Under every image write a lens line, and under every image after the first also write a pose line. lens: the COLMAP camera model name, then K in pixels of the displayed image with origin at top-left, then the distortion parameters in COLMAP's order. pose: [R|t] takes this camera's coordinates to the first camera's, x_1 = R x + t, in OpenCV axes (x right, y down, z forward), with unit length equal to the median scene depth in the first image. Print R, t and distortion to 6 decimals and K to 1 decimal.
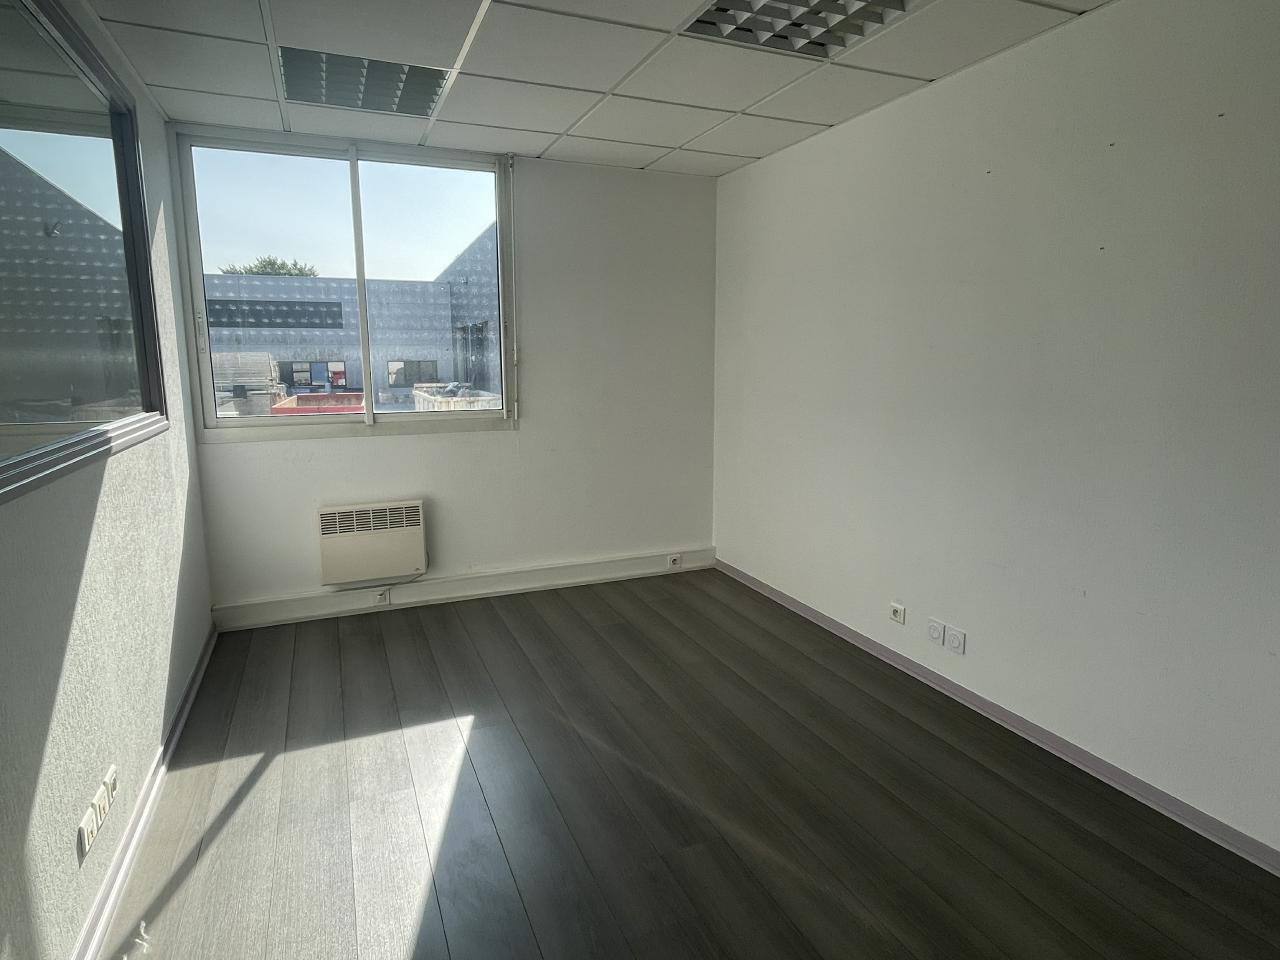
lens RADIAL K [[726.4, 0, 639.2], [0, 726.4, 472.9], [0, 0, 1]] dist [-0.004542, 0.002429]
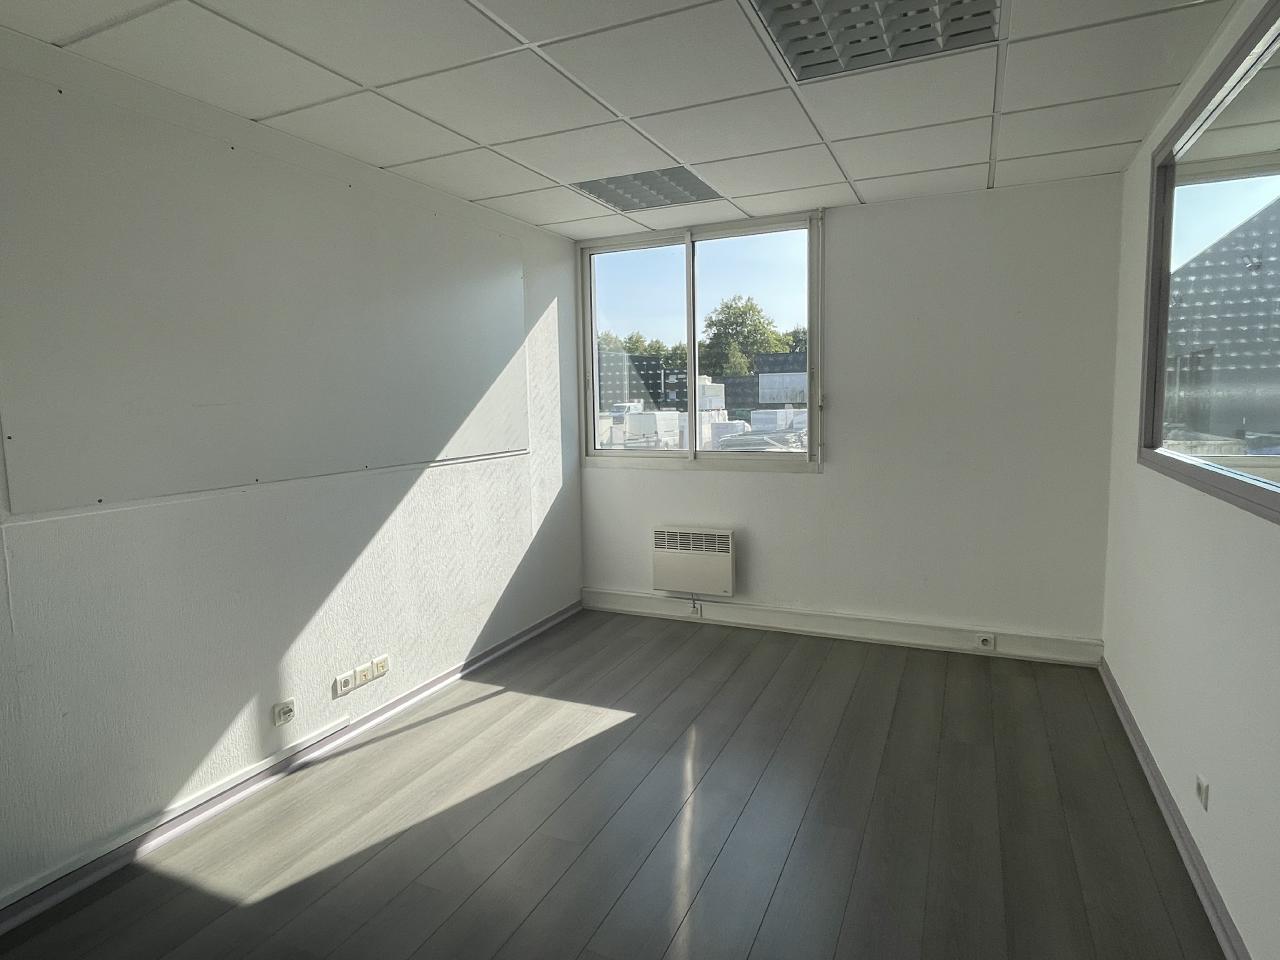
lens RADIAL K [[726.4, 0, 642.4], [0, 726.4, 470.9], [0, 0, 1]] dist [-0.004542, 0.002429]
pose [[0.666939, 0.061440, -0.742574, 0.437316], [-0.101469, 0.994800, -0.008826, -0.029776], [0.738171, 0.081235, 0.669705, 0.143831]]
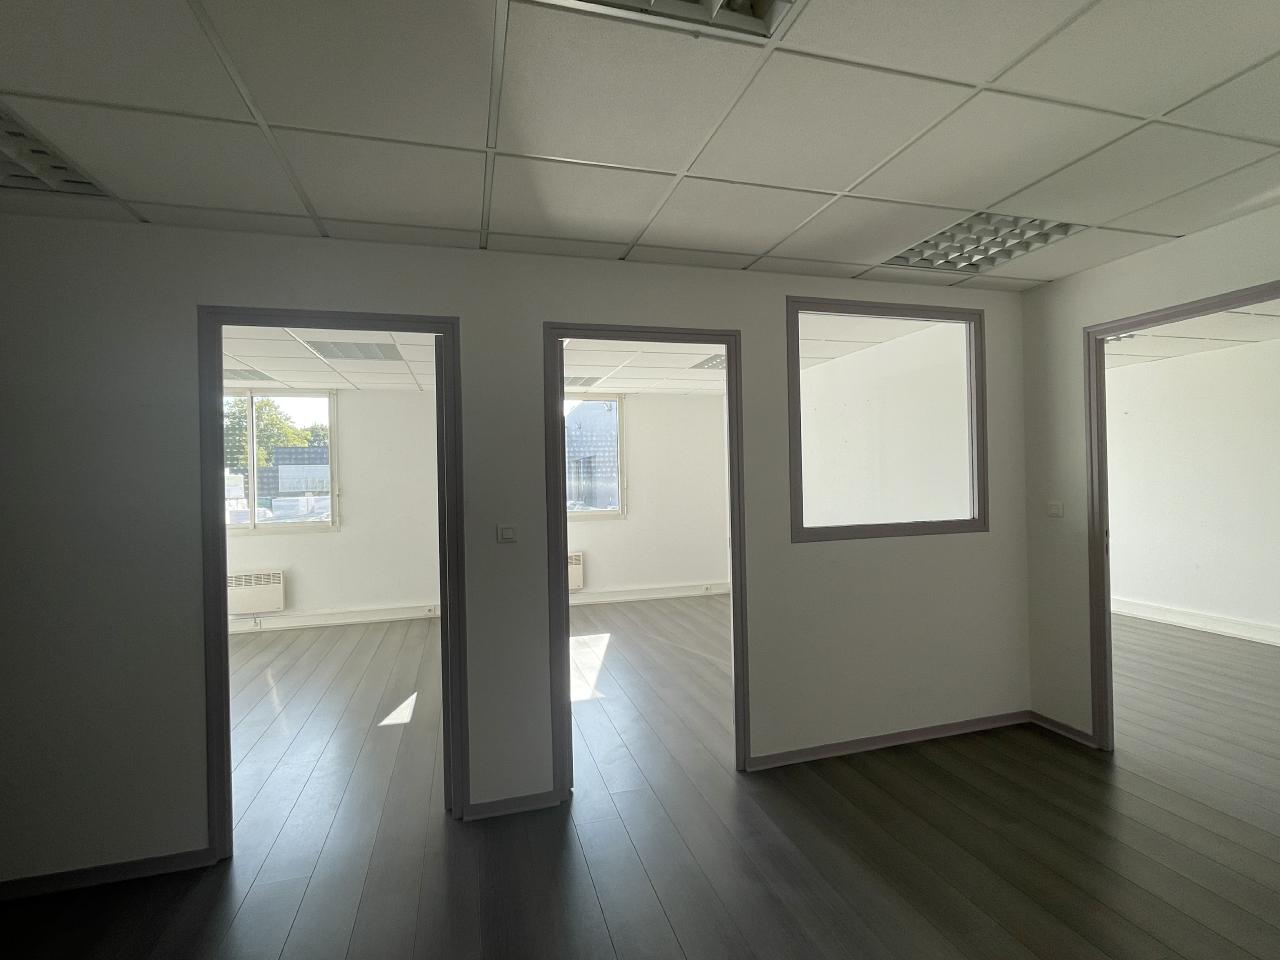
lens RADIAL K [[597.4, 0, 641.0], [0, 597.4, 483.2], [0, 0, 1]] dist [-0.015325, -0.000200]
pose [[0.991183, -0.016642, -0.131453, 0.815300], [-0.003604, 0.988329, -0.152293, 0.046166], [0.132453, 0.151424, 0.979555, -0.394991]]
